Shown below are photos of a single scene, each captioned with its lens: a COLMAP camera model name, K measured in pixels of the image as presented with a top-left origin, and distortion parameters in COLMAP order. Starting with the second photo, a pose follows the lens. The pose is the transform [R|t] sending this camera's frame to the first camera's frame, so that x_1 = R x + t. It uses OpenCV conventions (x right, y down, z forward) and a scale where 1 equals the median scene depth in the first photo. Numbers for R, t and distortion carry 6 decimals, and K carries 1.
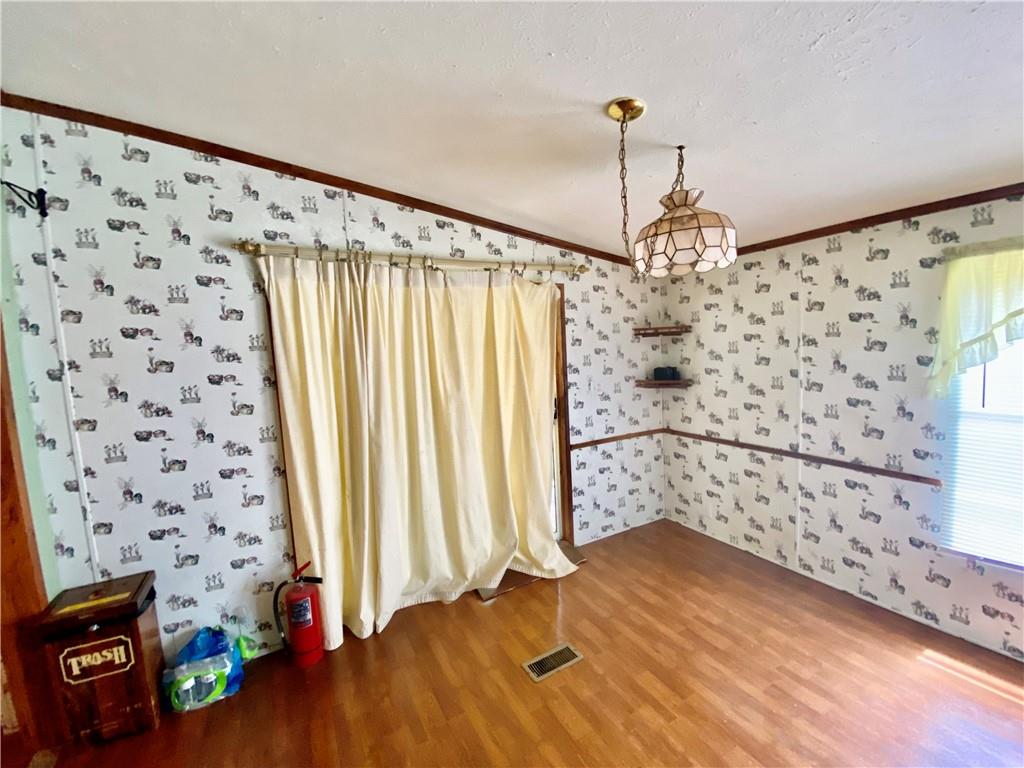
lens RADIAL K [[410.8, 0, 516.6], [0, 410.8, 388.0], [0, 0, 1]] dist [-0.000434, -0.013920]
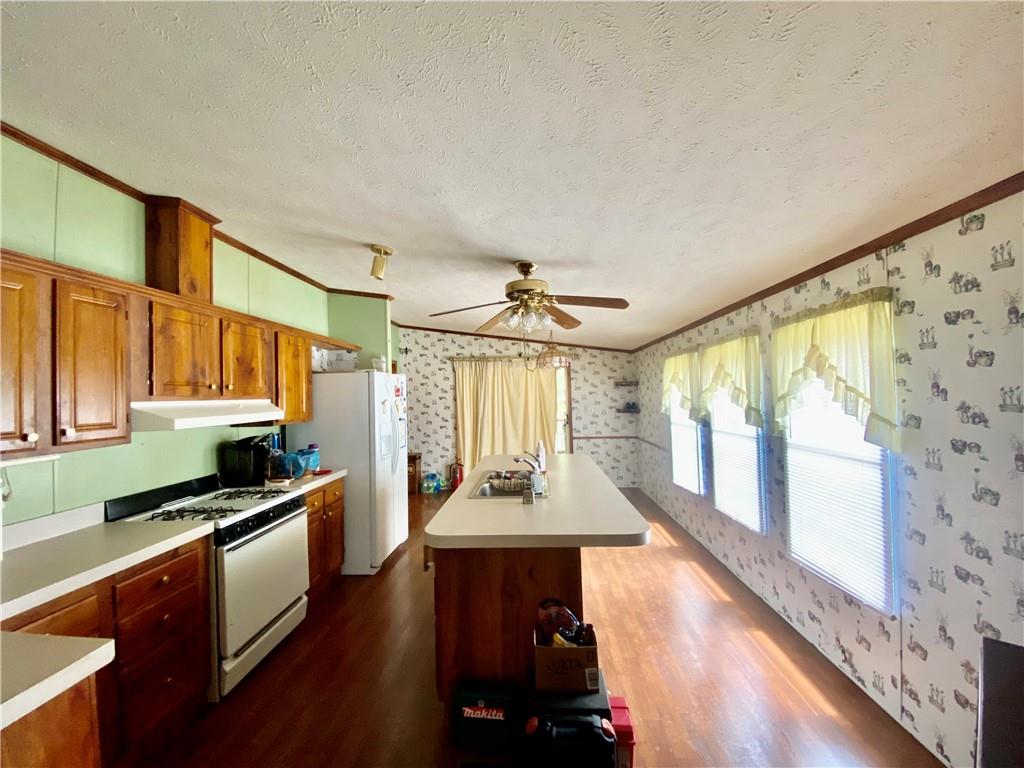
lens RADIAL K [[410.8, 0, 516.6], [0, 410.8, 388.0], [0, 0, 1]] dist [-0.000434, -0.013920]
pose [[0.843492, 0.023297, -0.536636, 1.338707], [-0.068830, 0.995511, -0.064970, 0.060799], [0.532713, 0.091739, 0.841309, -1.268498]]
